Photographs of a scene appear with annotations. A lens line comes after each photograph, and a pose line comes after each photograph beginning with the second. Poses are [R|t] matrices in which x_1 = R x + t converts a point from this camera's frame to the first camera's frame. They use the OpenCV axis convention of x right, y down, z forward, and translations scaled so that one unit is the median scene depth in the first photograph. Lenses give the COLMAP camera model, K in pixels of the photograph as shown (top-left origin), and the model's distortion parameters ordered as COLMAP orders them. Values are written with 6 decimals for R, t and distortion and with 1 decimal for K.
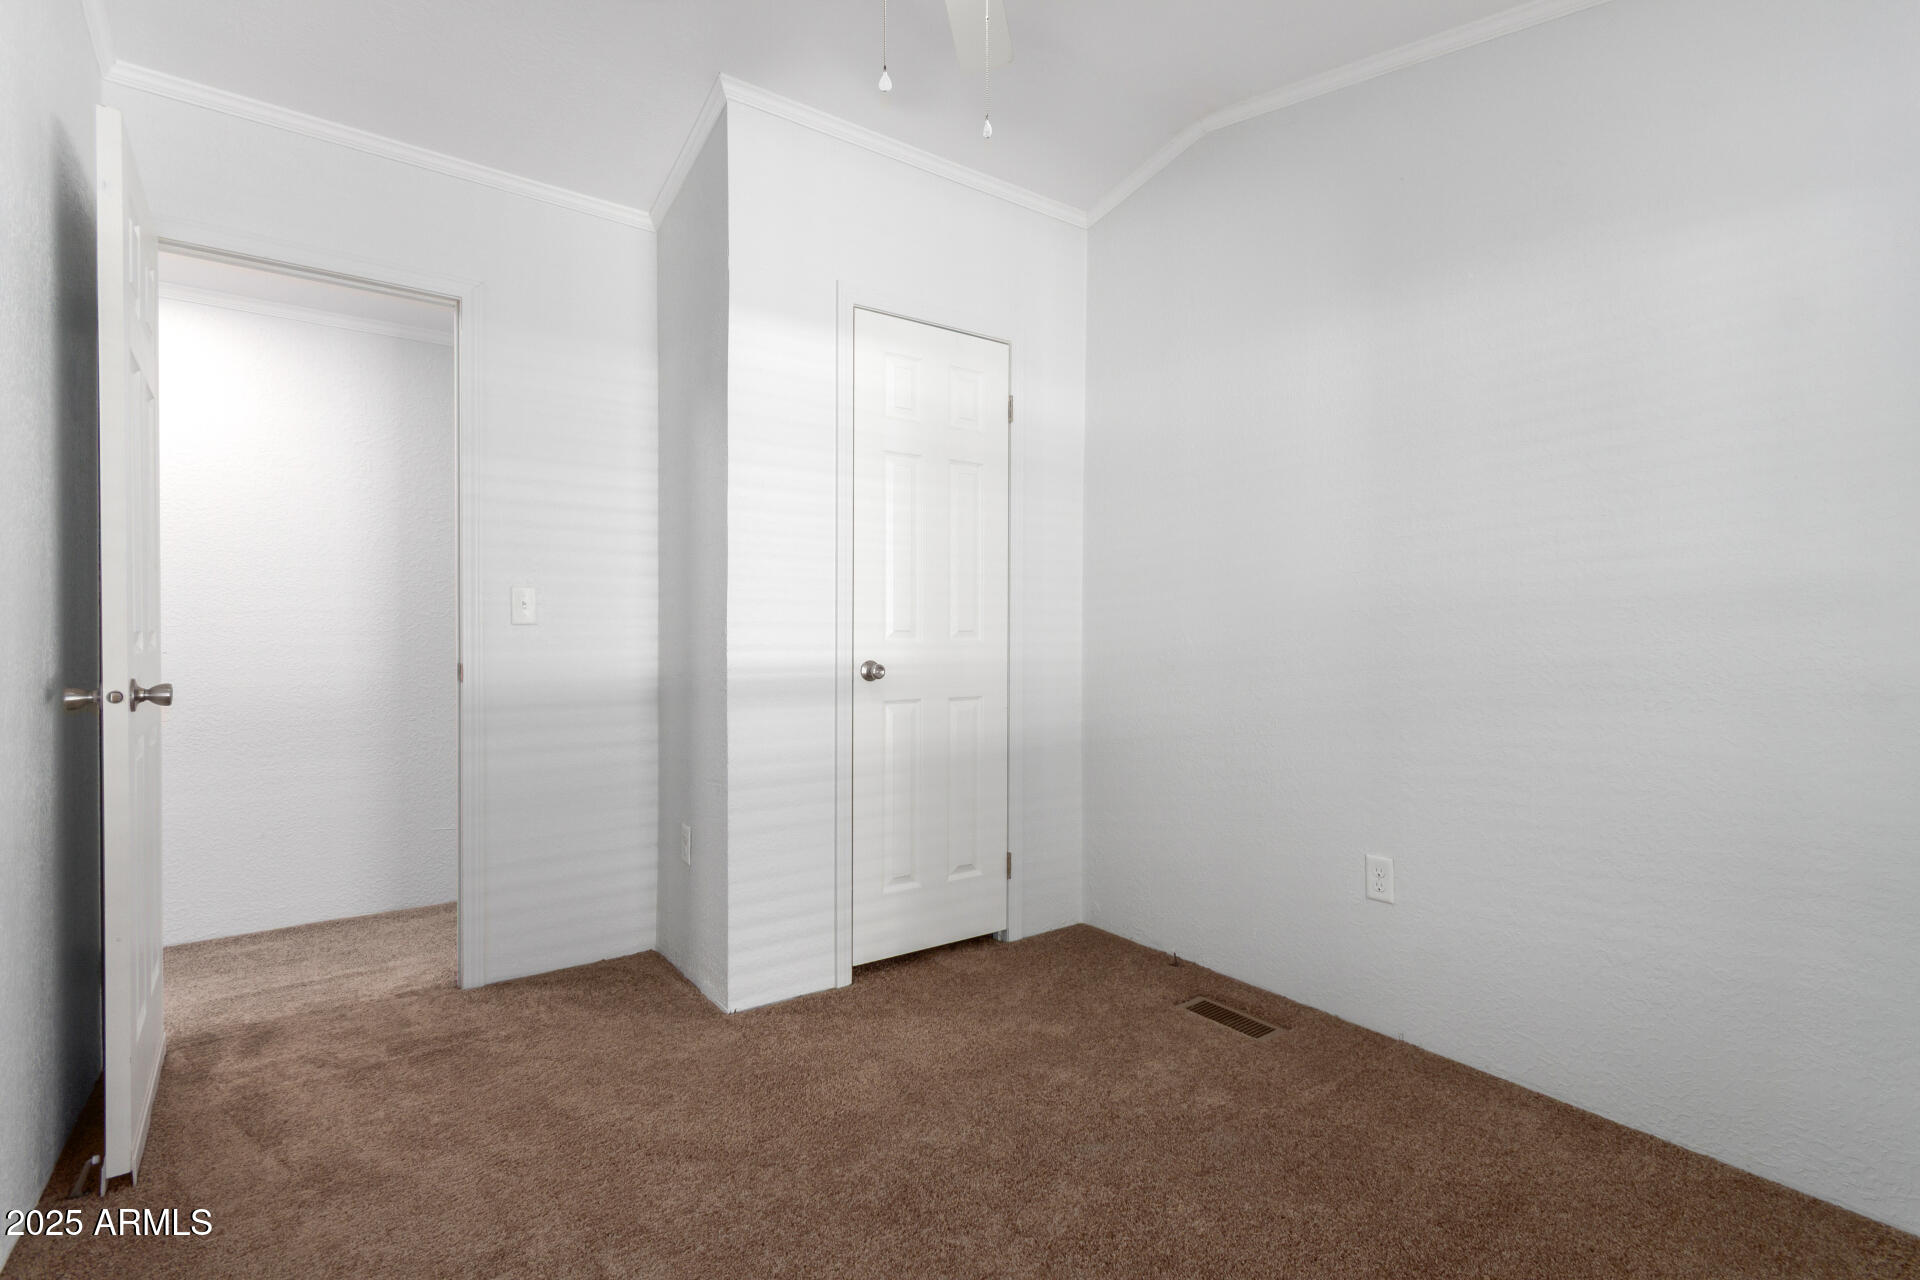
lens RADIAL K [[893.2, 0, 960.8], [0, 893.2, 640.3], [0, 0, 1]] dist [0.016449, 0.000003]
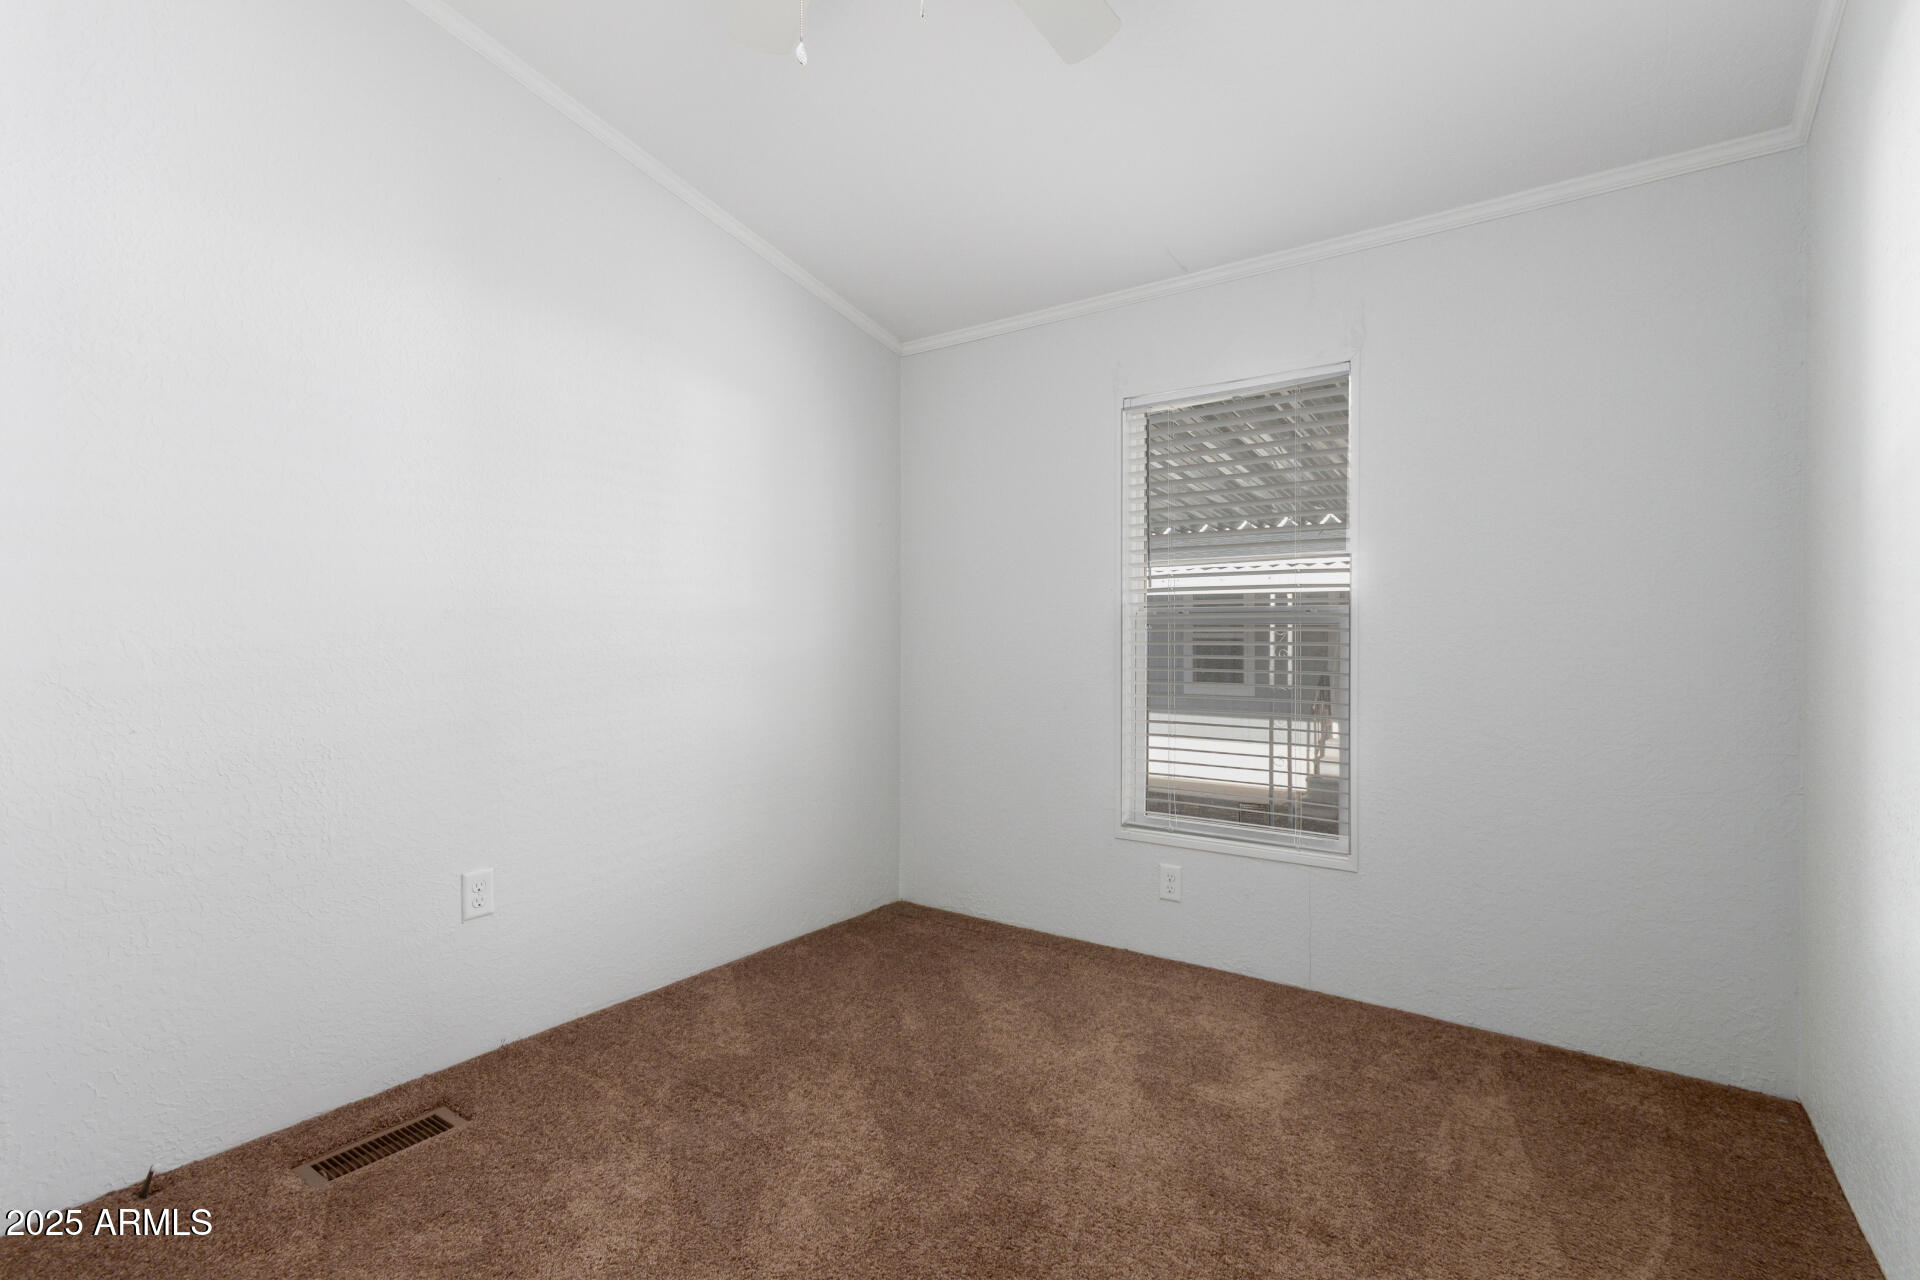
lens RADIAL K [[893.2, 0, 958.6], [0, 893.2, 641.6], [0, 0, 1]] dist [0.016449, 0.000003]
pose [[-0.322456, 0.001957, 0.946582, -0.595492], [0.002307, 0.999997, -0.001282, 0.000976], [-0.946582, 0.001770, -0.322460, 0.818505]]
